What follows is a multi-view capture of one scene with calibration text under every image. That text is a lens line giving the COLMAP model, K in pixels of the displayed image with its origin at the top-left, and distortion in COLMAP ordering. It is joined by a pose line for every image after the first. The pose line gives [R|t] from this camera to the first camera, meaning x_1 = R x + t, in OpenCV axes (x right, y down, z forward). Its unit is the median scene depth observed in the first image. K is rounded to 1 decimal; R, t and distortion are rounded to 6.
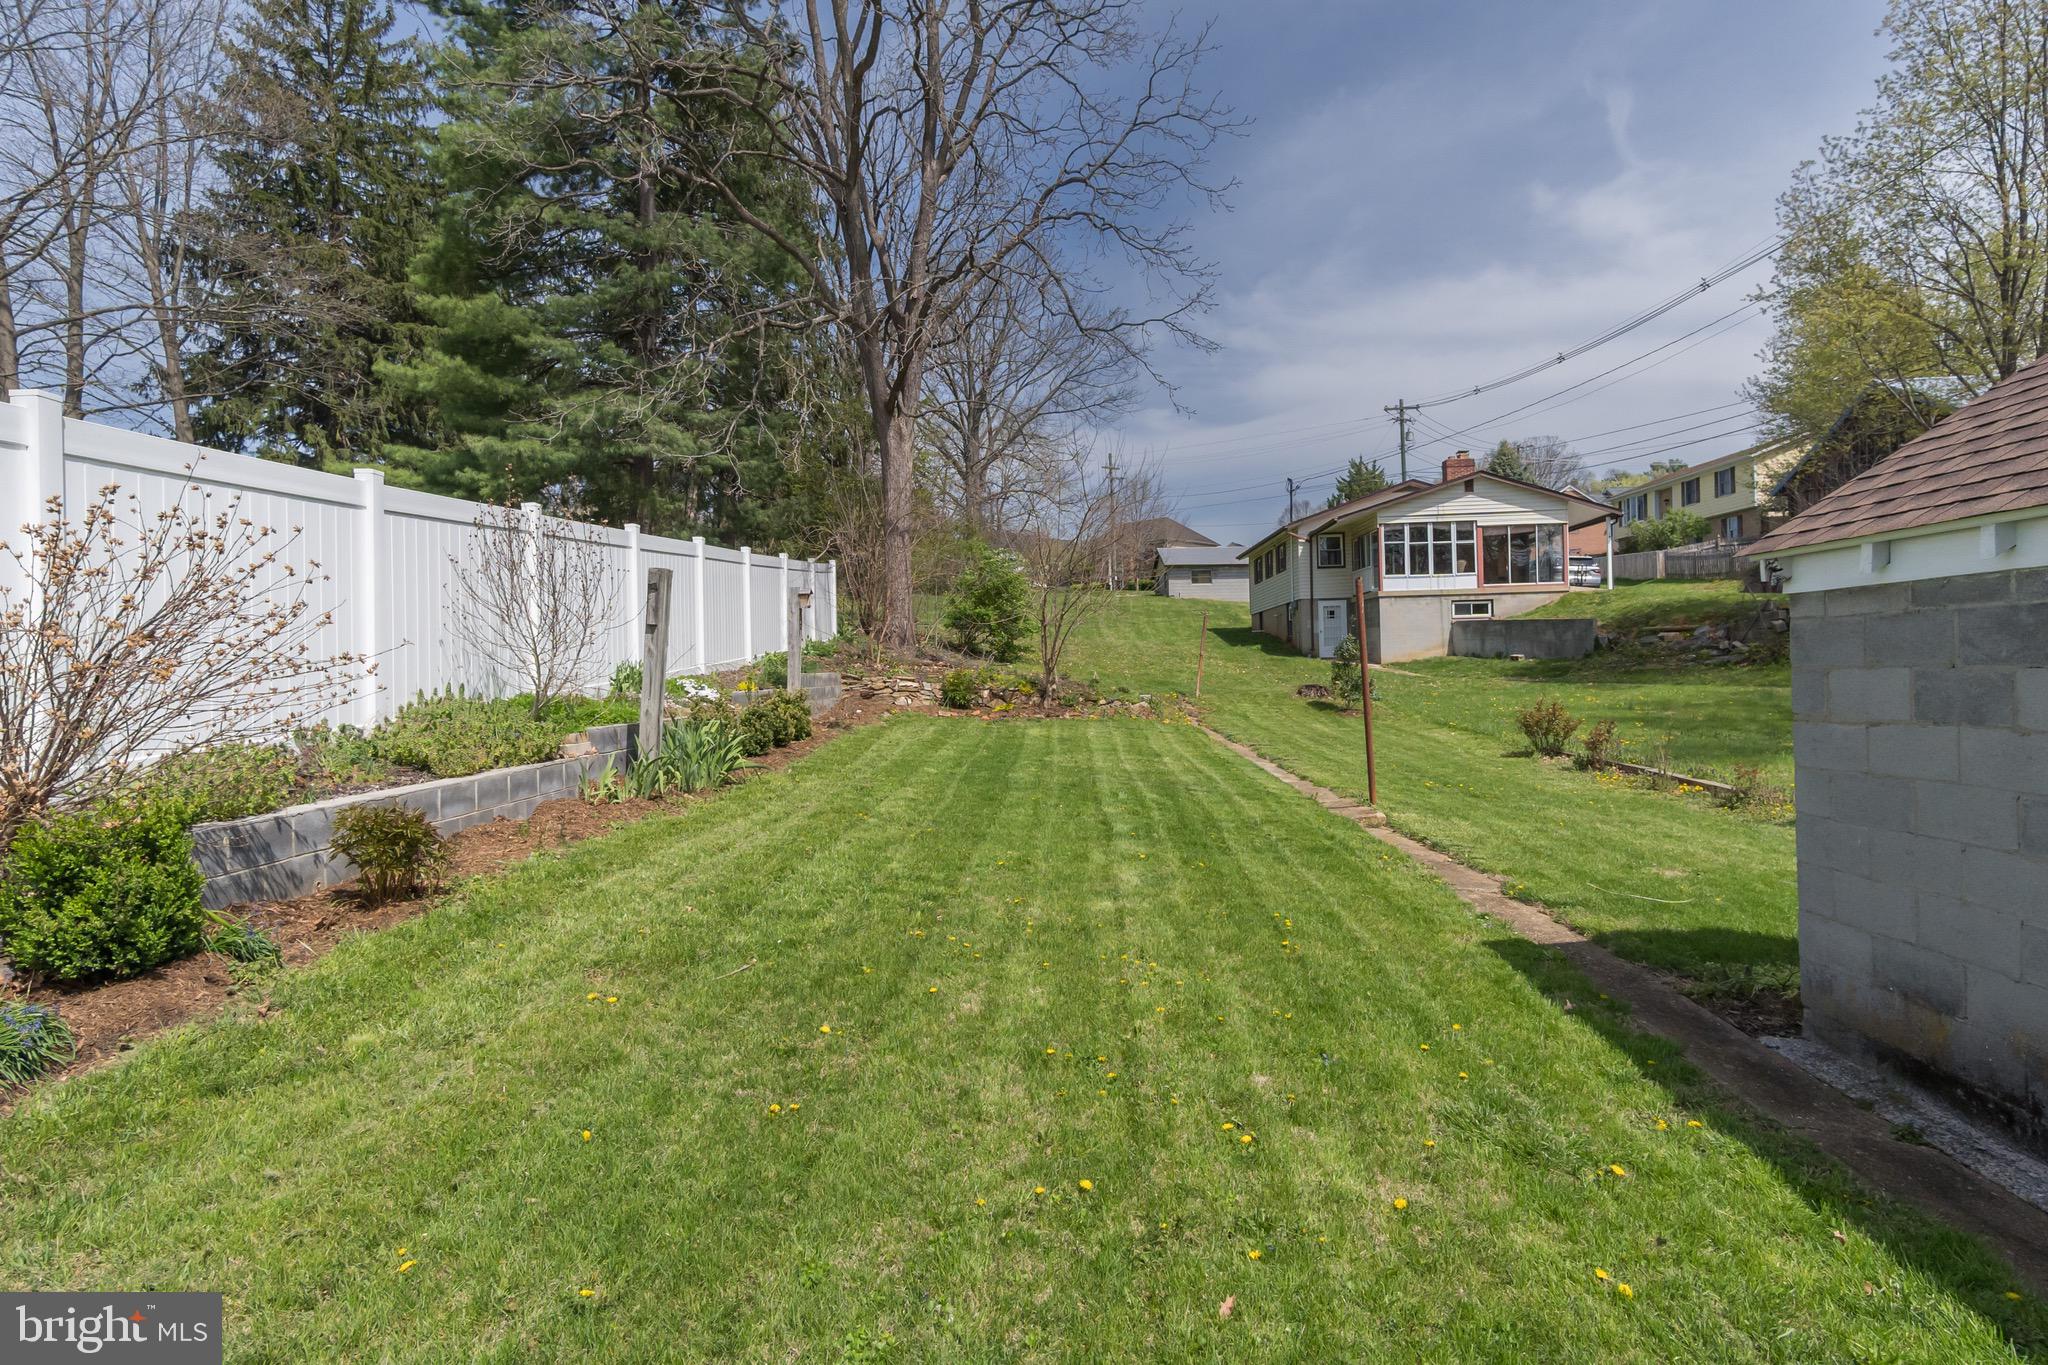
lens RADIAL K [[1091.5, 0, 1034.9], [0, 1091.5, 674.9], [0, 0, 1]] dist [0.009605, 0.001202]
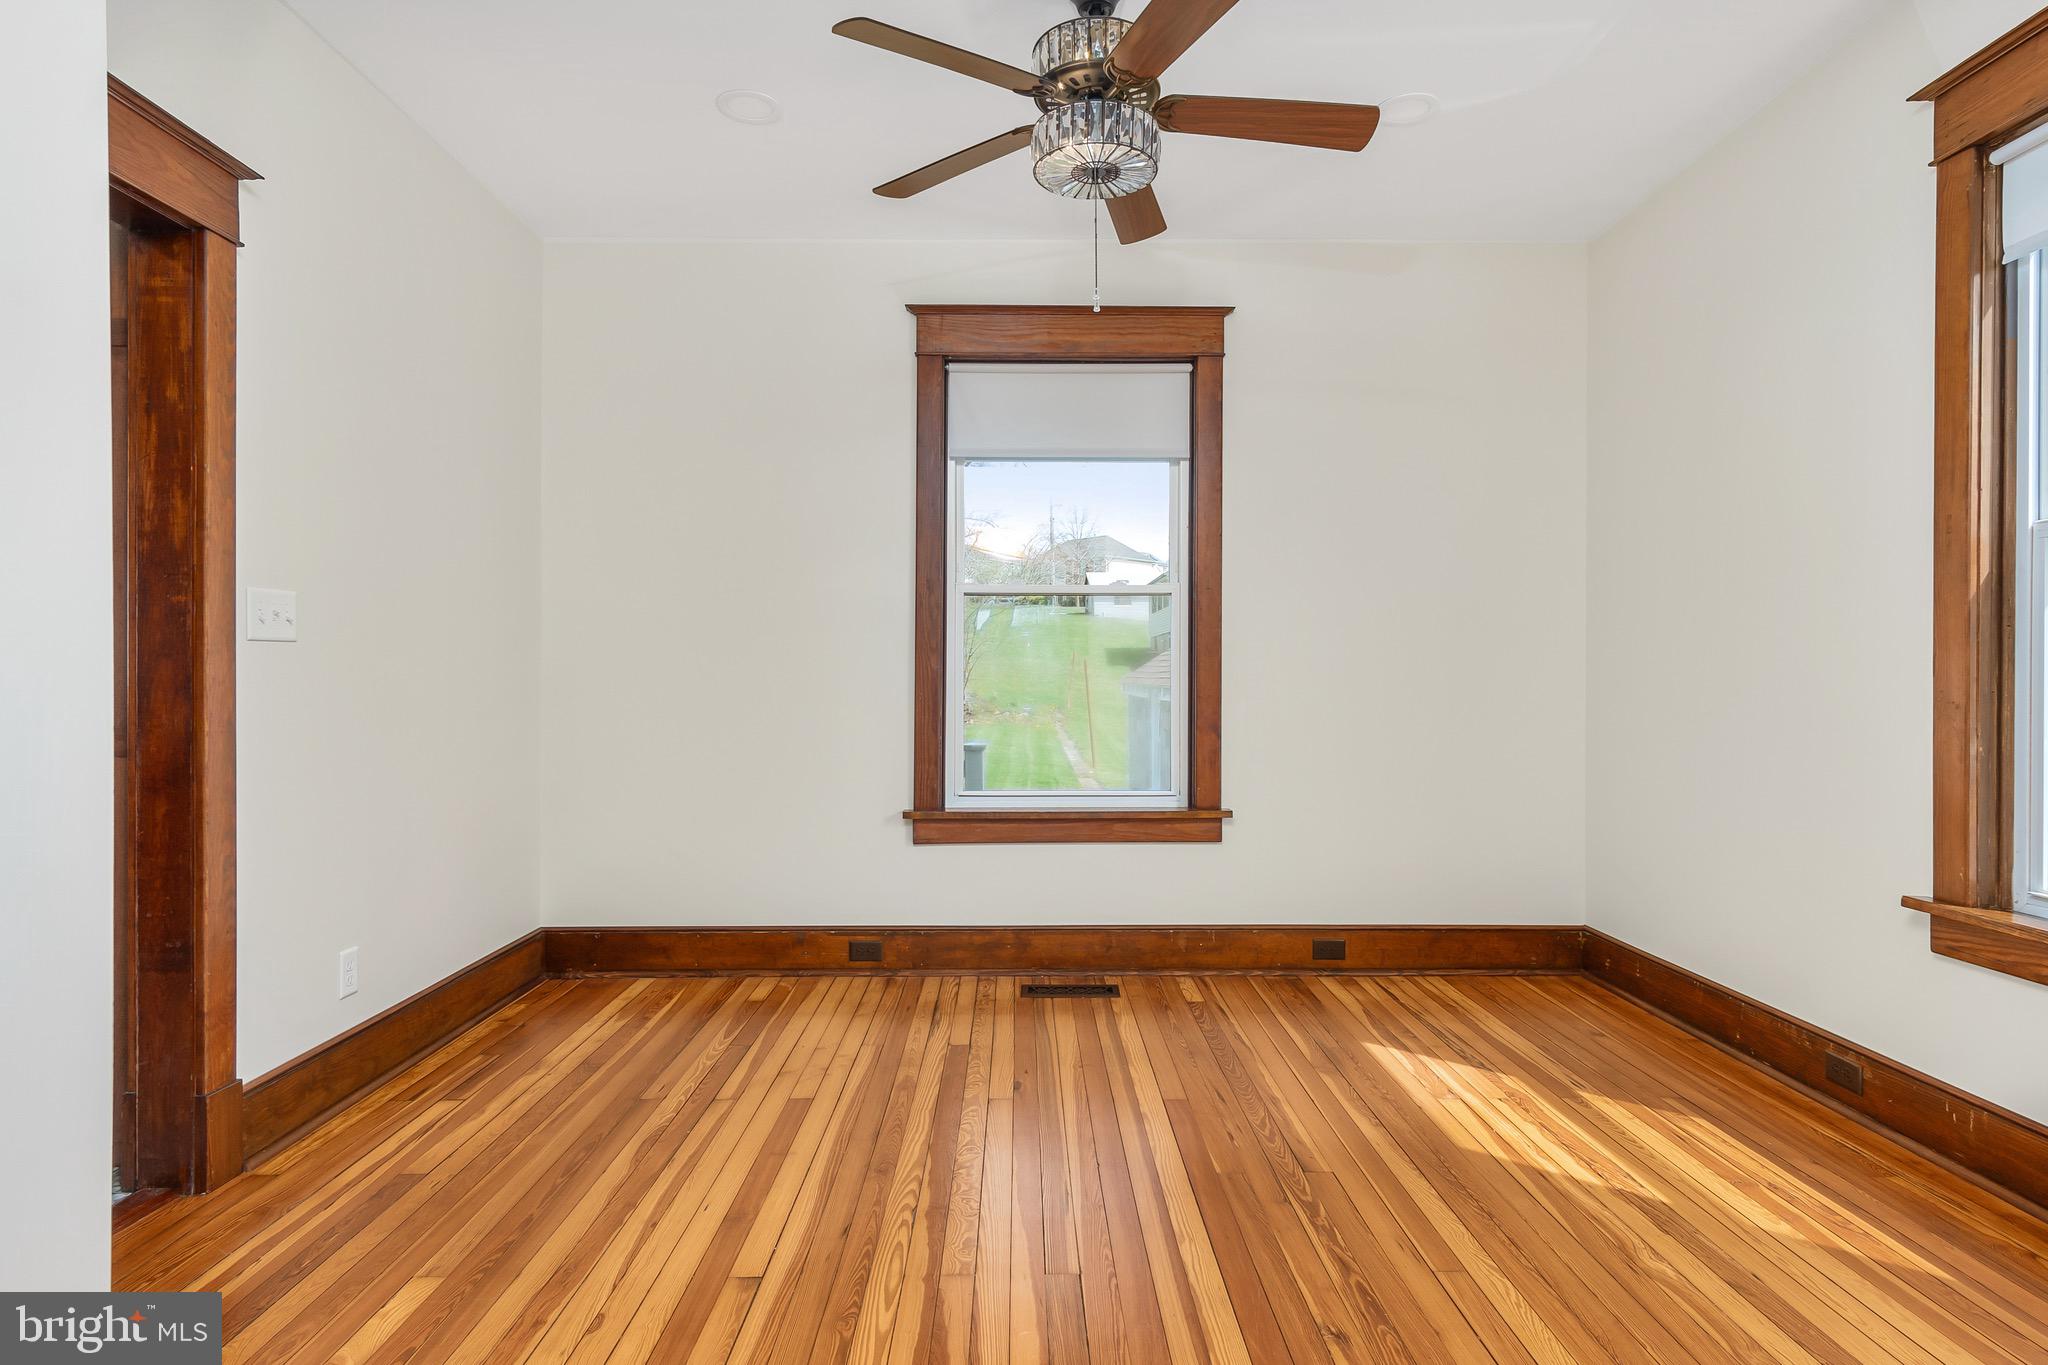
lens RADIAL K [[1091.5, 0, 1034.9], [0, 1091.5, 674.9], [0, 0, 1]] dist [0.009605, 0.001202]
pose [[0.998884, 0.014657, 0.044903, 0.043676], [-0.014615, 0.999892, -0.001272, -0.024544], [-0.044916, 0.000614, 0.998991, -0.482955]]
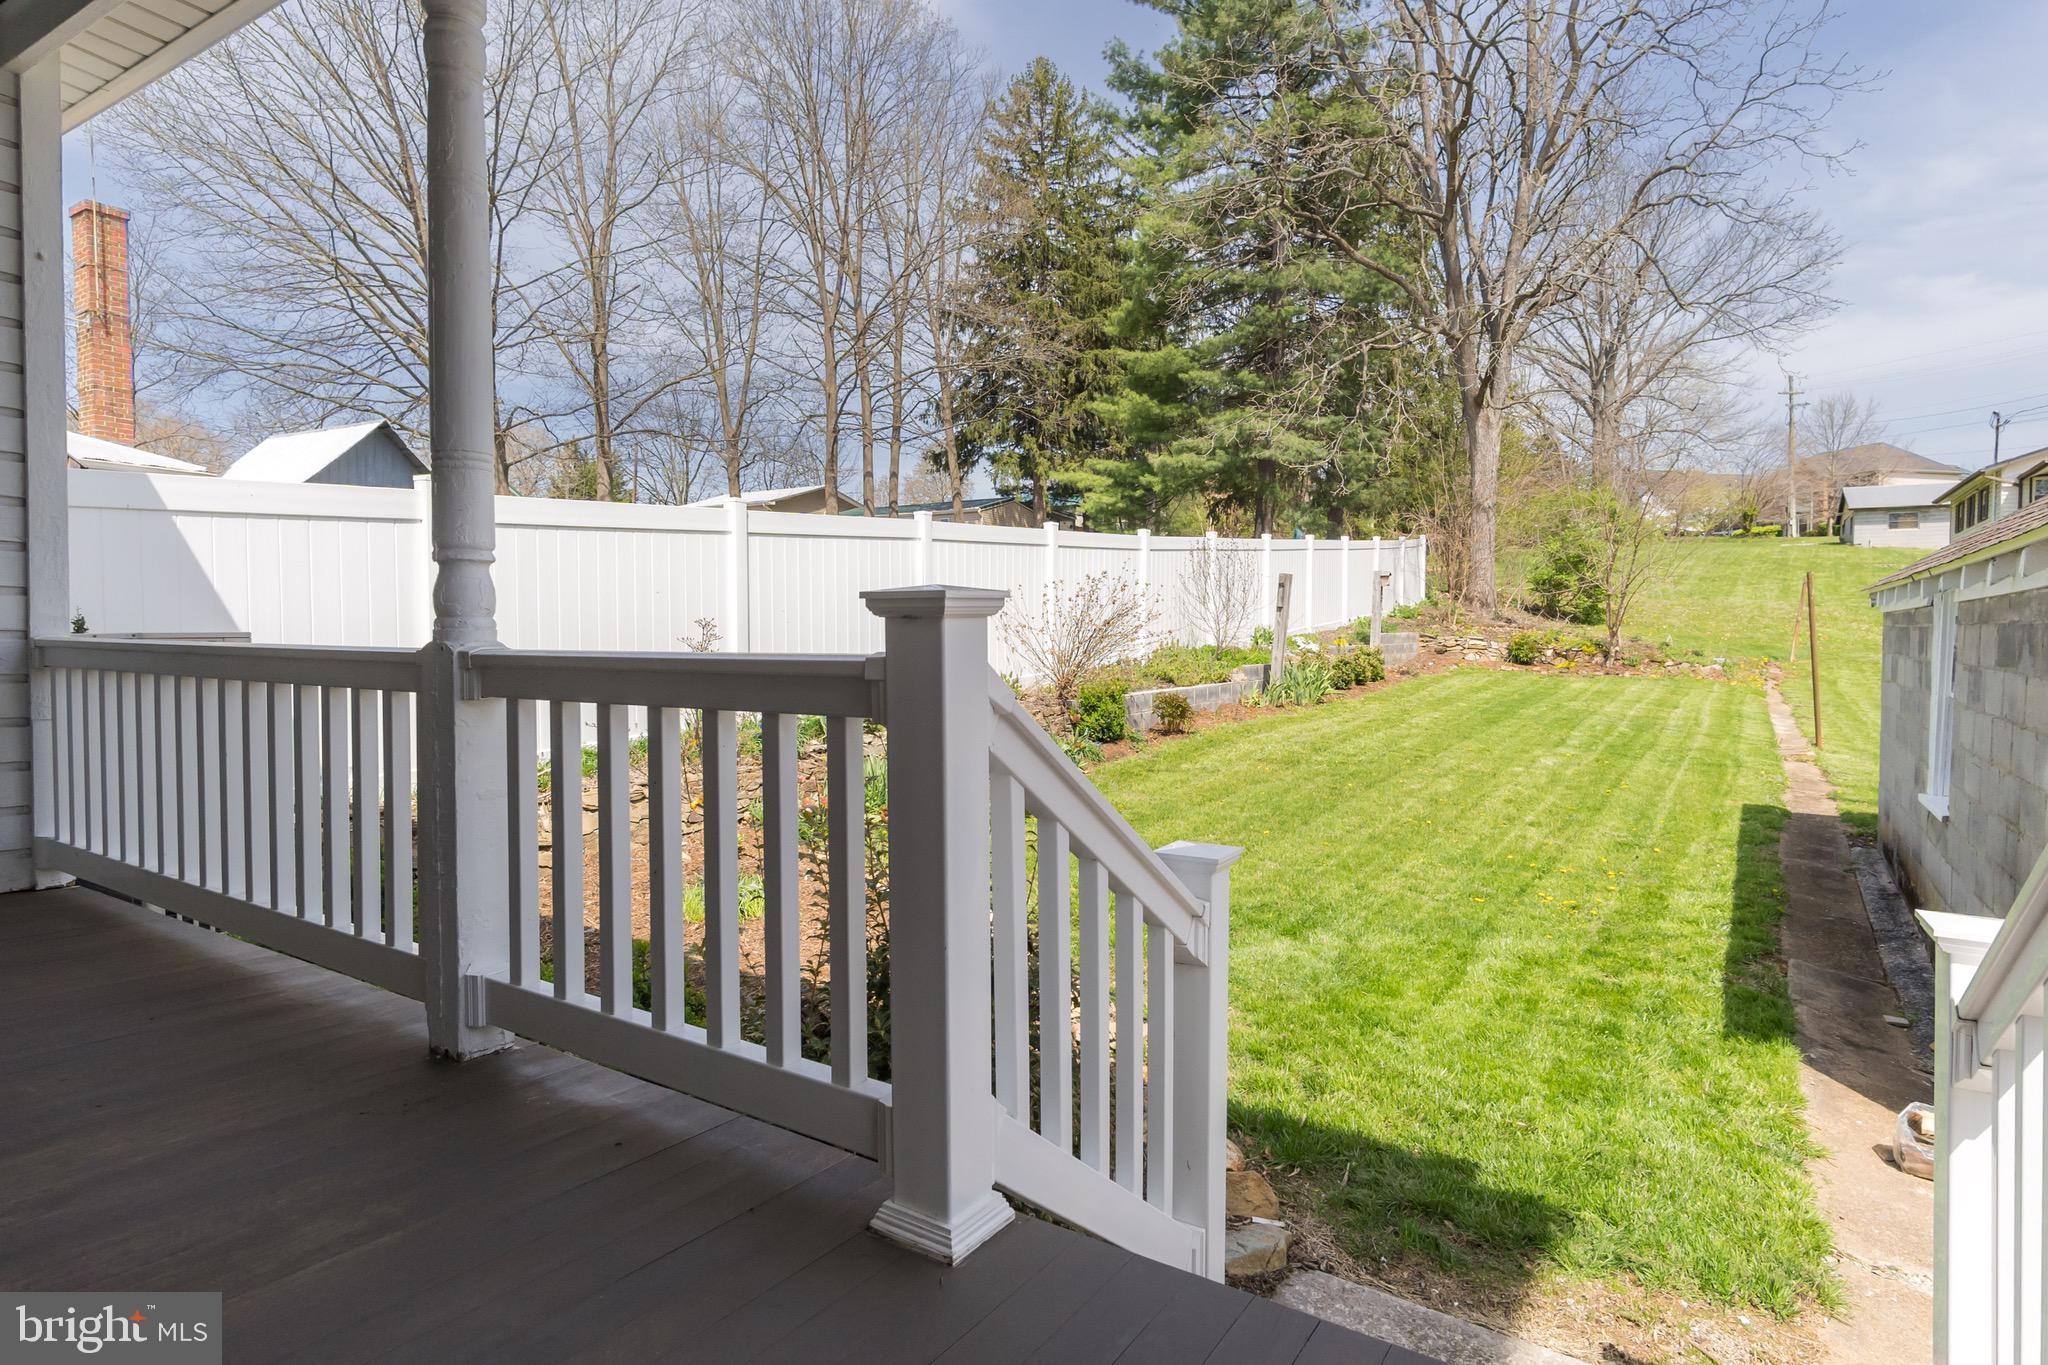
lens RADIAL K [[1091.5, 0, 1034.9], [0, 1091.5, 674.9], [0, 0, 1]] dist [0.009605, 0.001202]
pose [[0.855300, 0.039777, -0.516604, 0.081723], [-0.016784, 0.998653, 0.049105, -0.006635], [0.517861, -0.033329, 0.854815, -0.259444]]
